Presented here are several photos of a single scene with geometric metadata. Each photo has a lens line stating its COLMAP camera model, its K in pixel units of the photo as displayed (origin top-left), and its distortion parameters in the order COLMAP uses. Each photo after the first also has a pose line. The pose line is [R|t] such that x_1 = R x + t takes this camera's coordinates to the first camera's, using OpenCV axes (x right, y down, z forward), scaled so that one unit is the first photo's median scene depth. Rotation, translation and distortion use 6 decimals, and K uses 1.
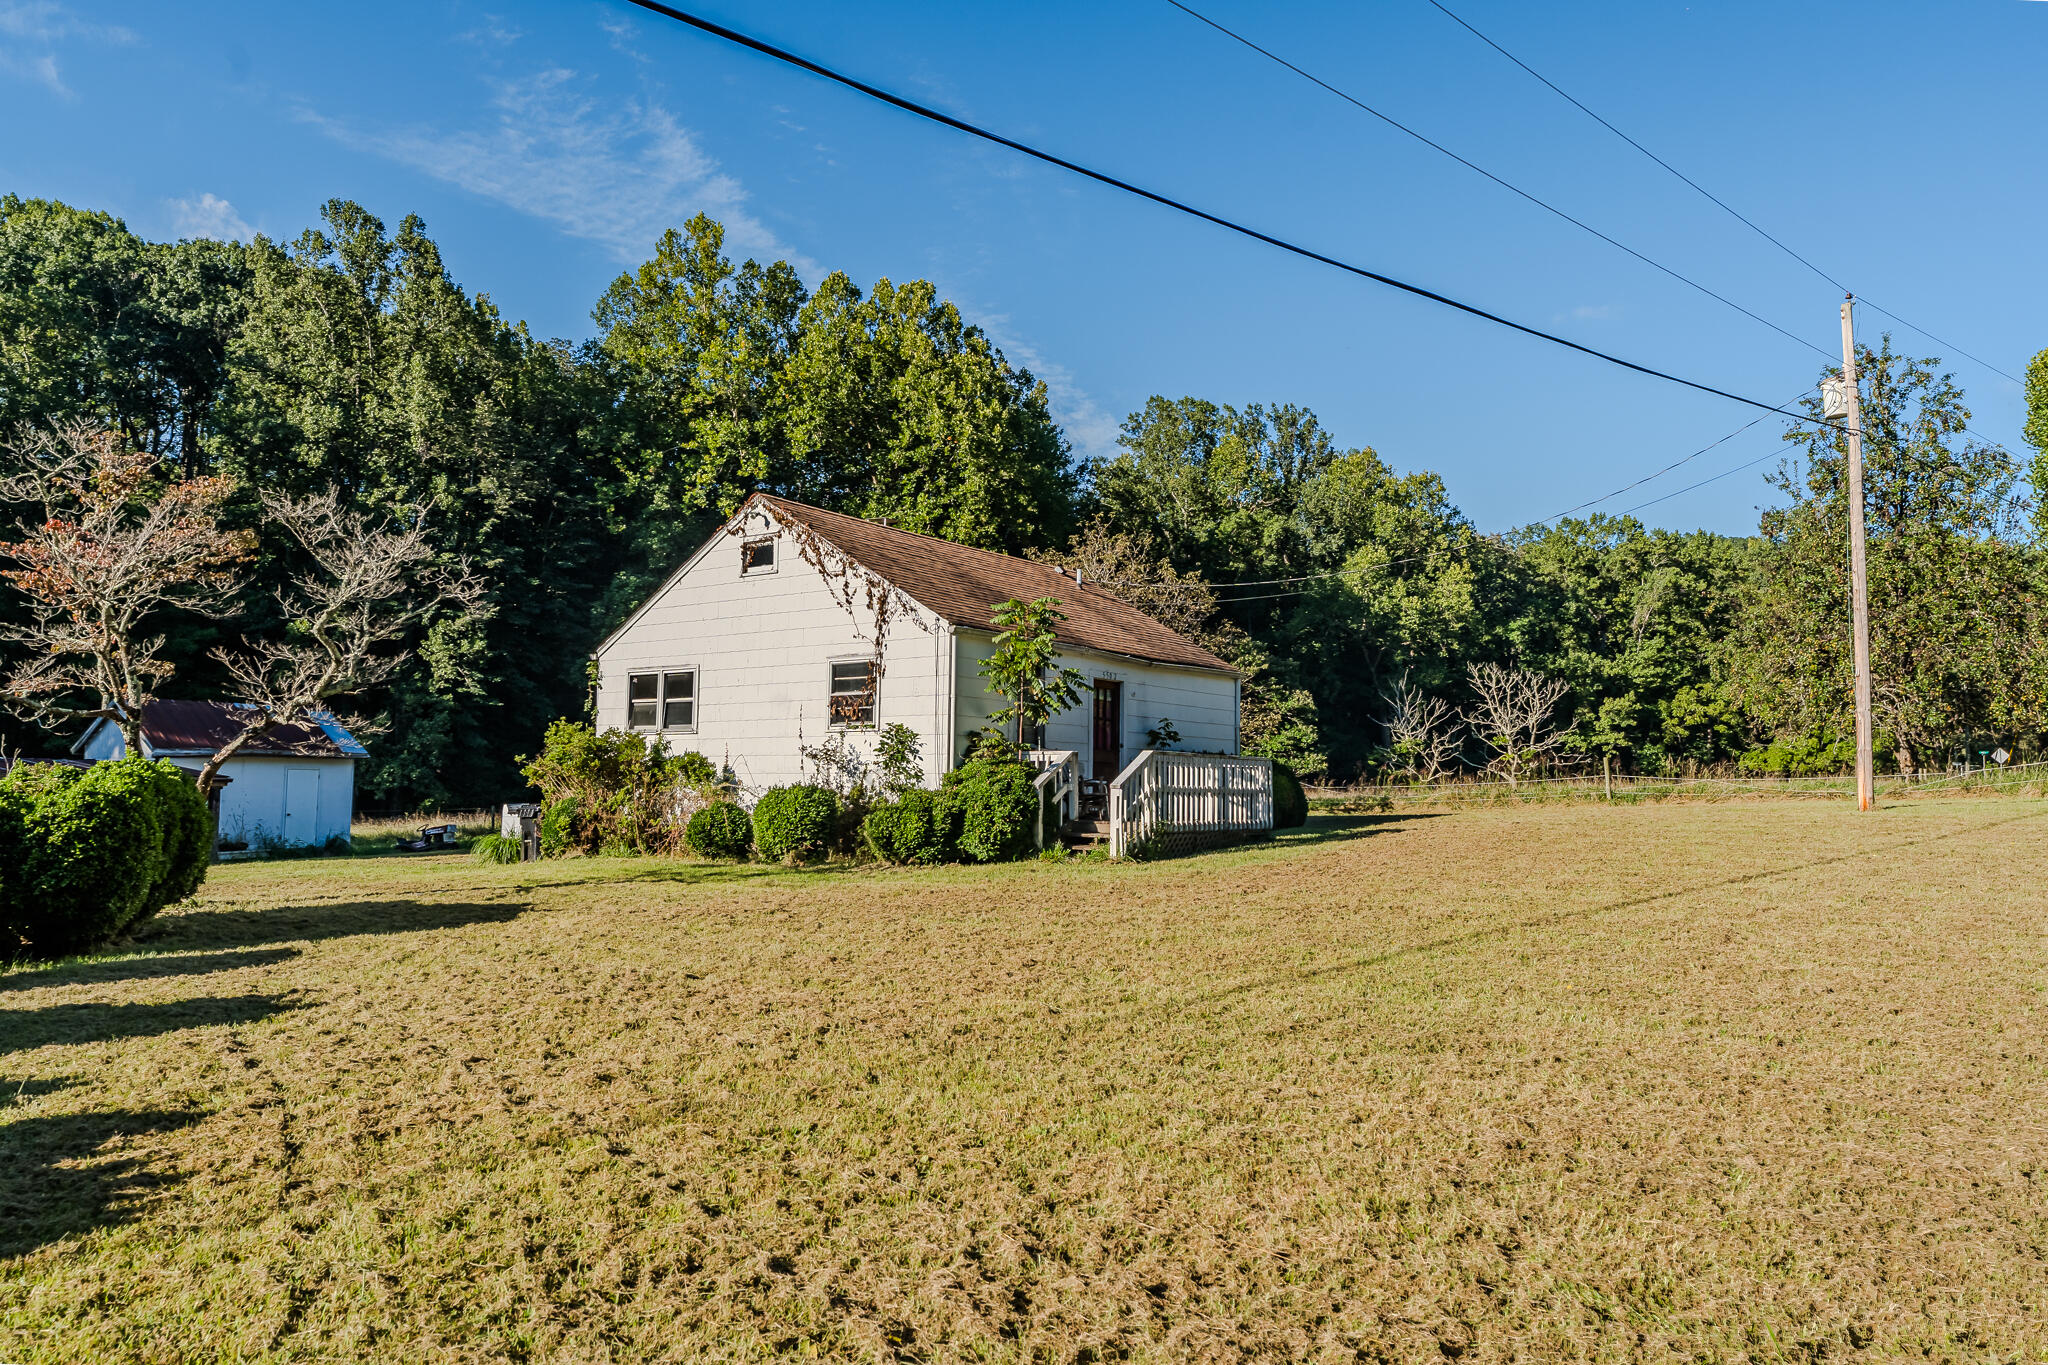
lens RADIAL K [[1337.2, 0, 1007.8], [0, 1337.2, 692.5], [0, 0, 1]] dist [-0.003731, 0.004842]
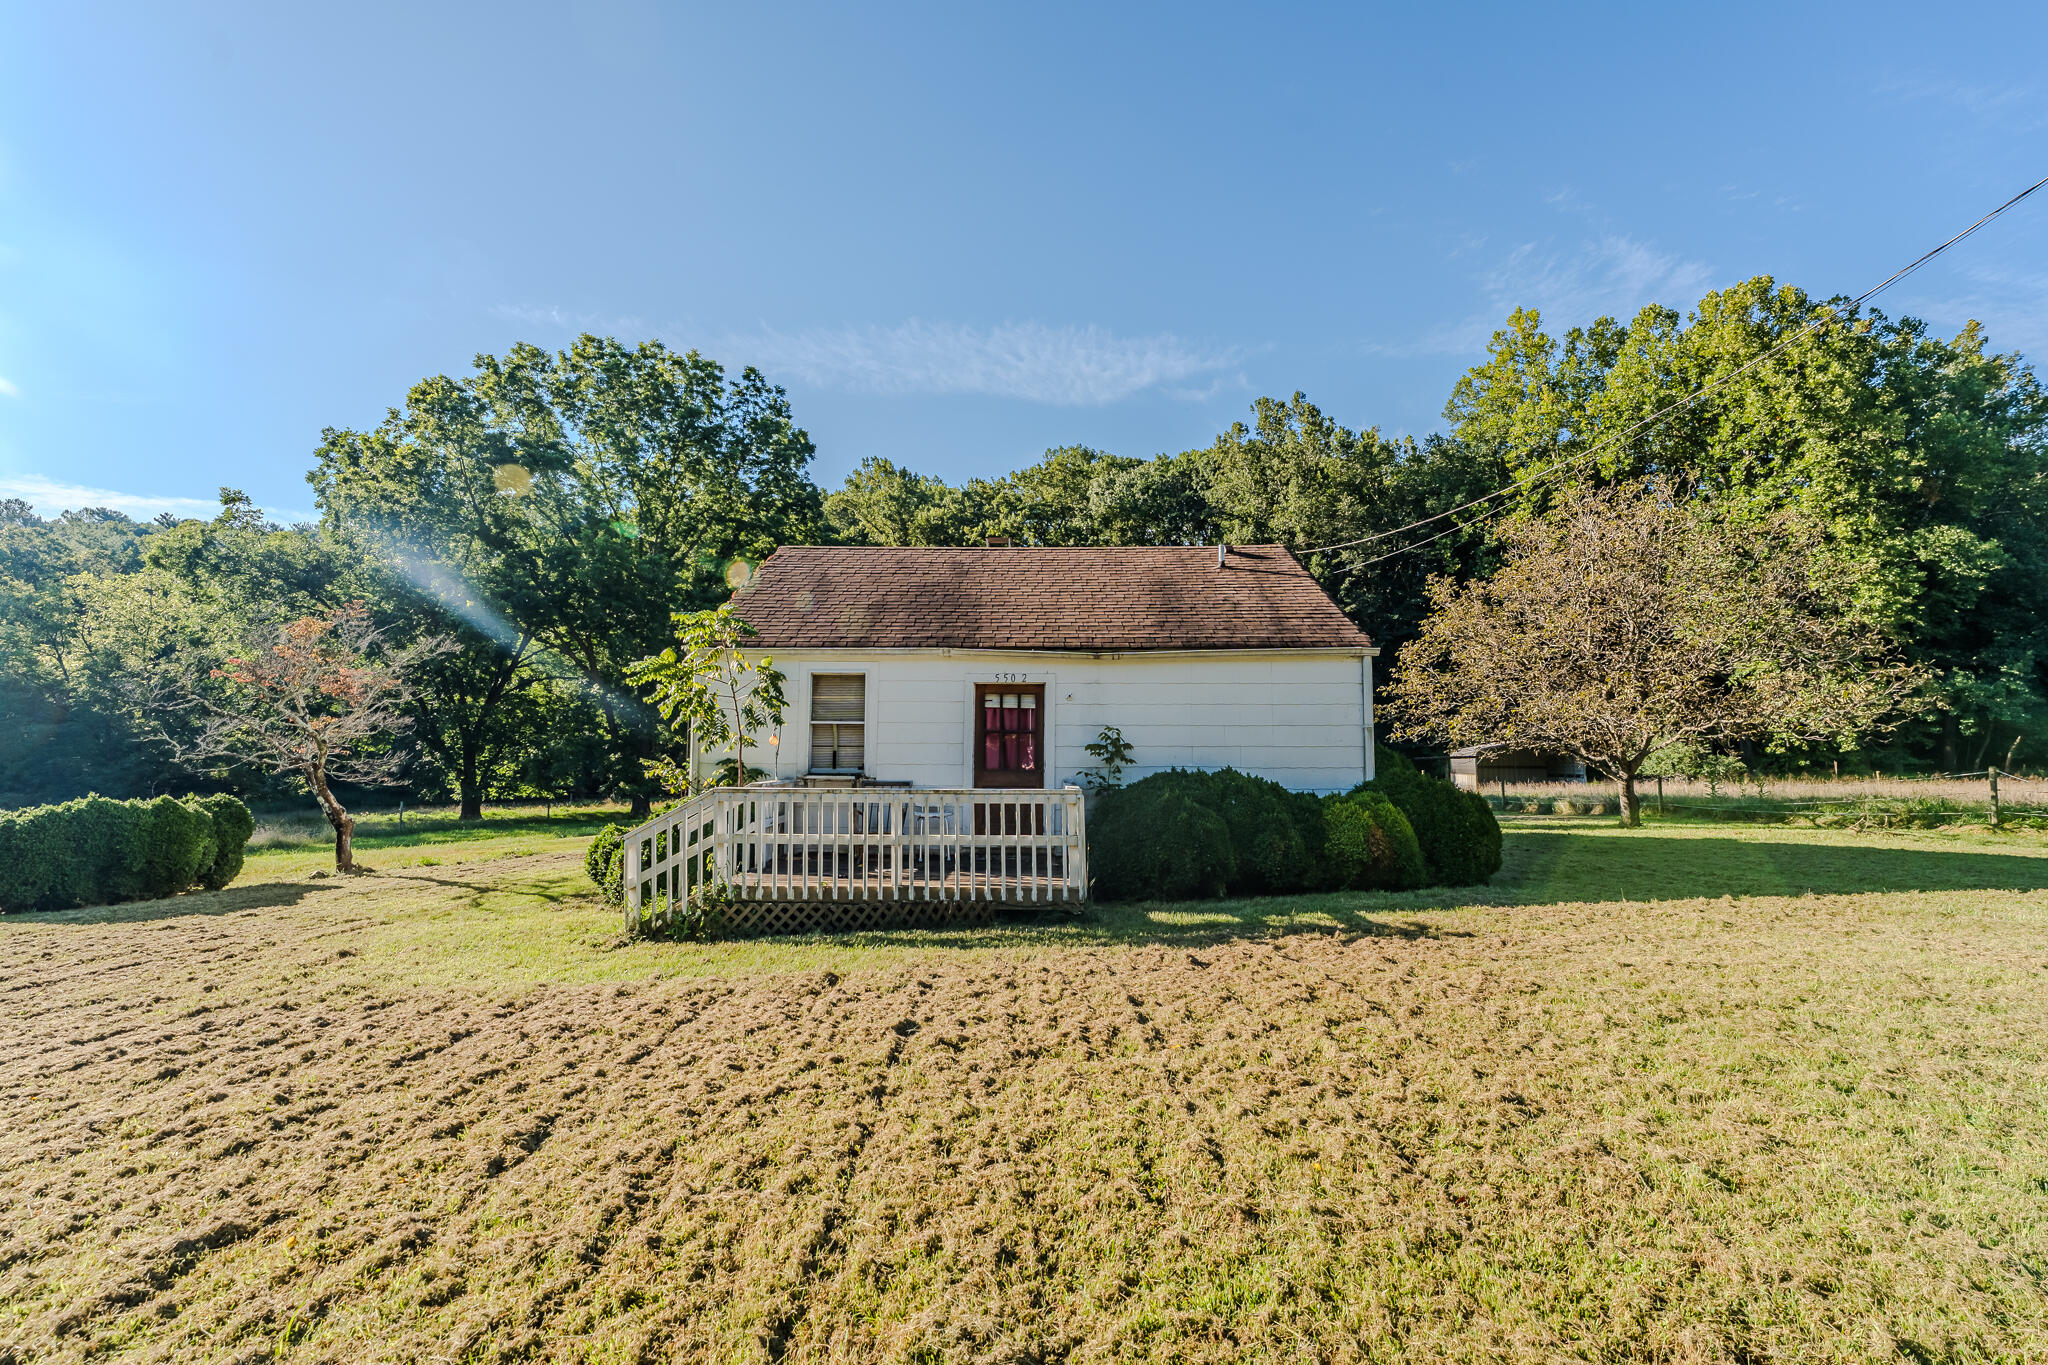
lens RADIAL K [[831.1, 0, 1036.6], [0, 831.1, 685.3], [0, 0, 1]] dist [-0.002548, 0.000122]
pose [[0.582731, -0.072040, -0.809466, 0.090727], [0.063670, 0.997049, -0.042898, 0.001956], [0.810167, -0.026541, 0.585598, 0.128847]]
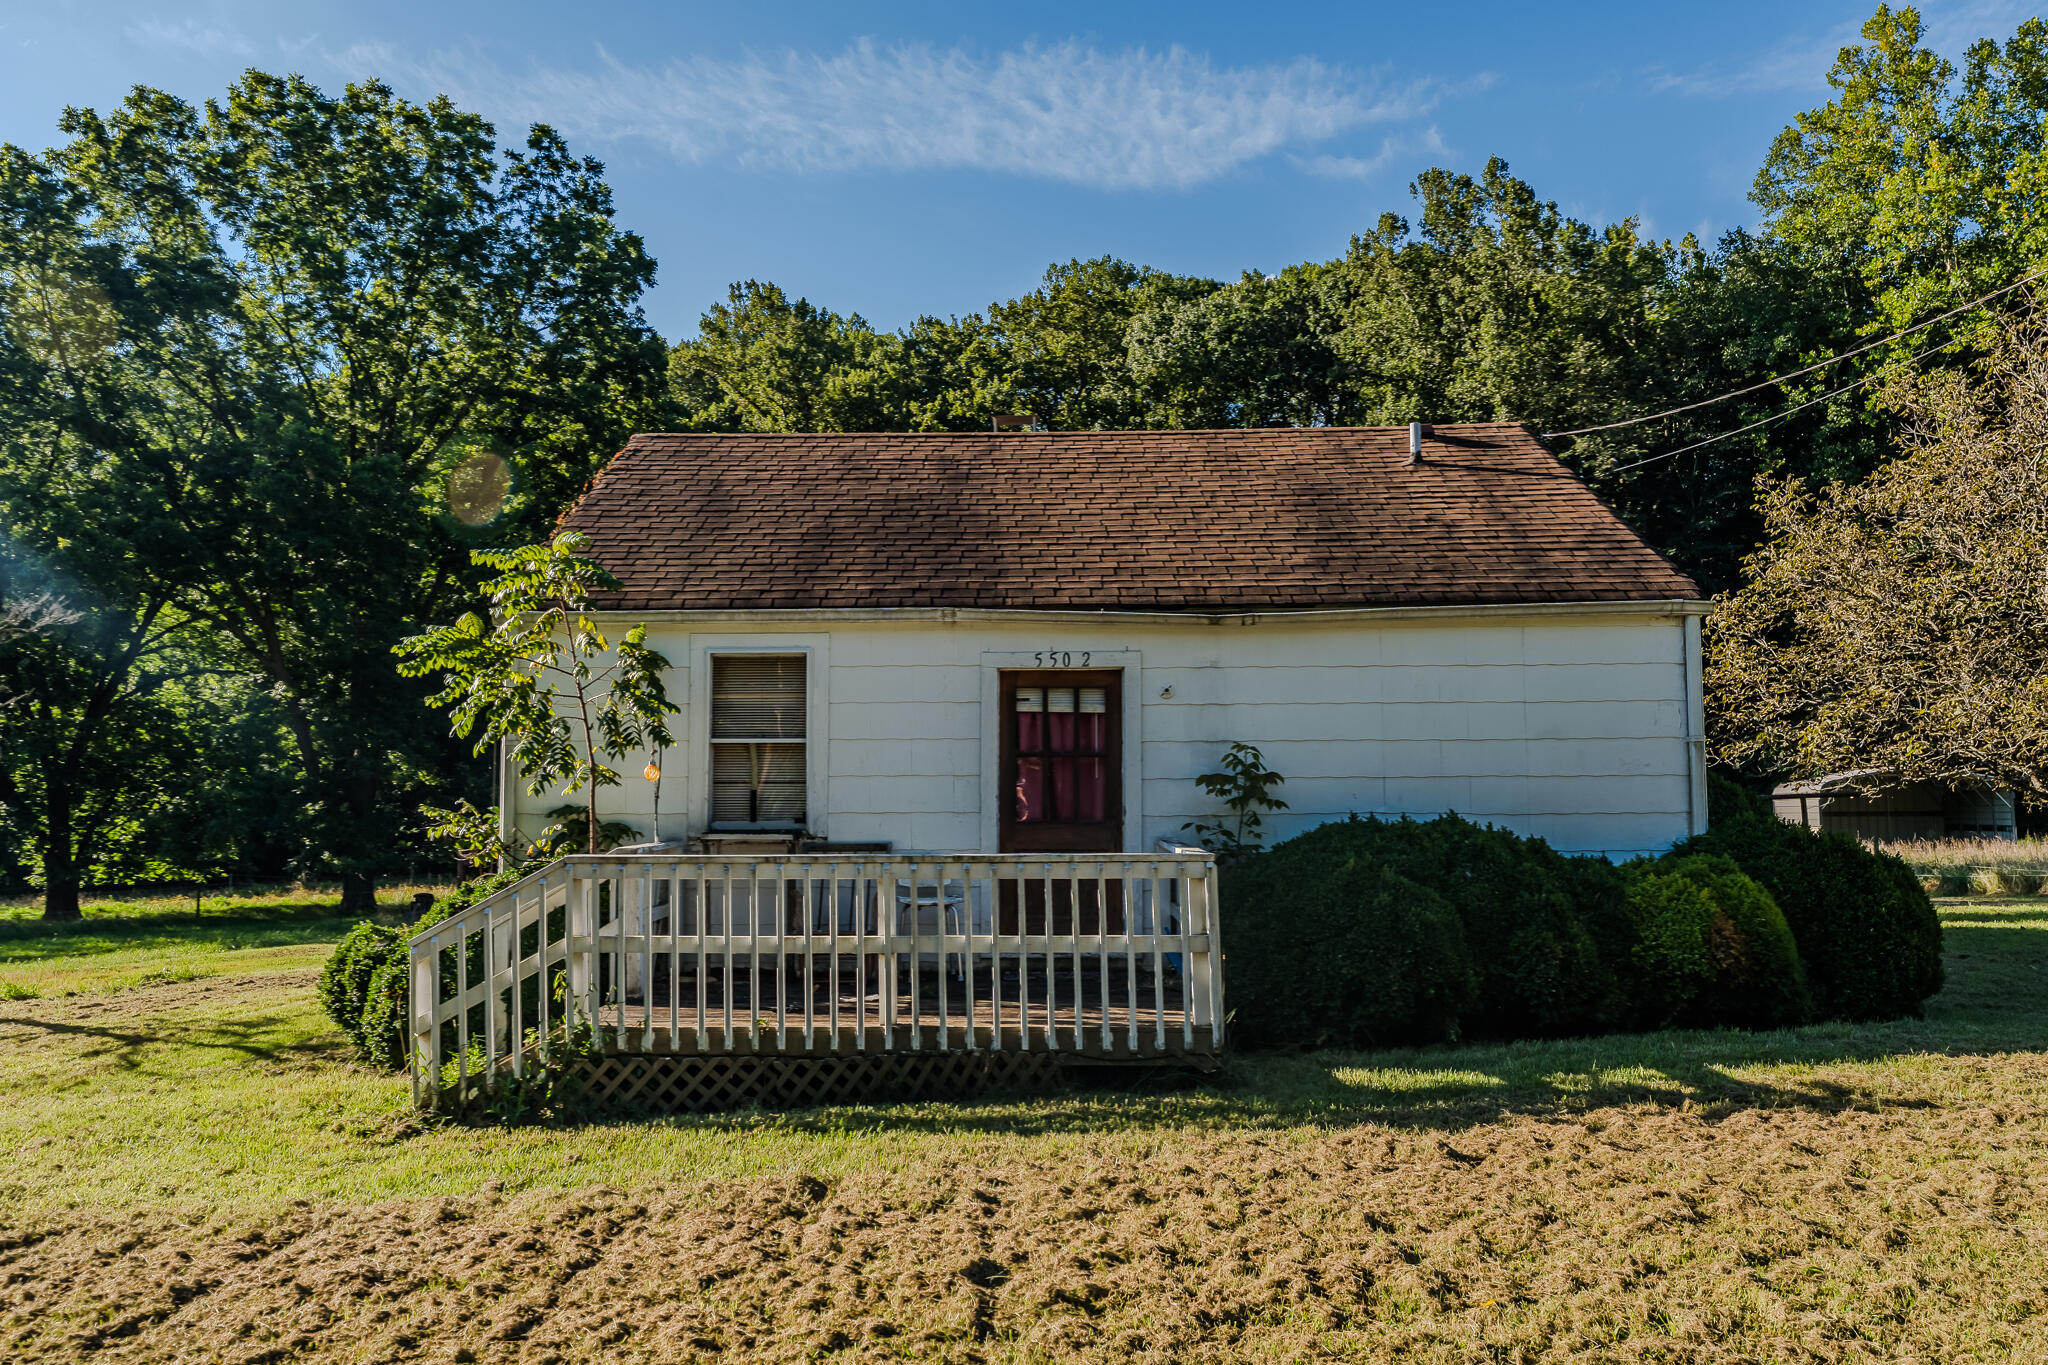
lens RADIAL K [[1449.5, 0, 1006.3], [0, 1449.5, 682.3], [0, 0, 1]] dist [-0.002759, 0.003679]
pose [[0.576190, -0.075565, -0.813815, 0.083051], [0.072122, 0.996533, -0.041468, 0.001989], [0.814127, -0.034800, 0.579642, 0.120771]]
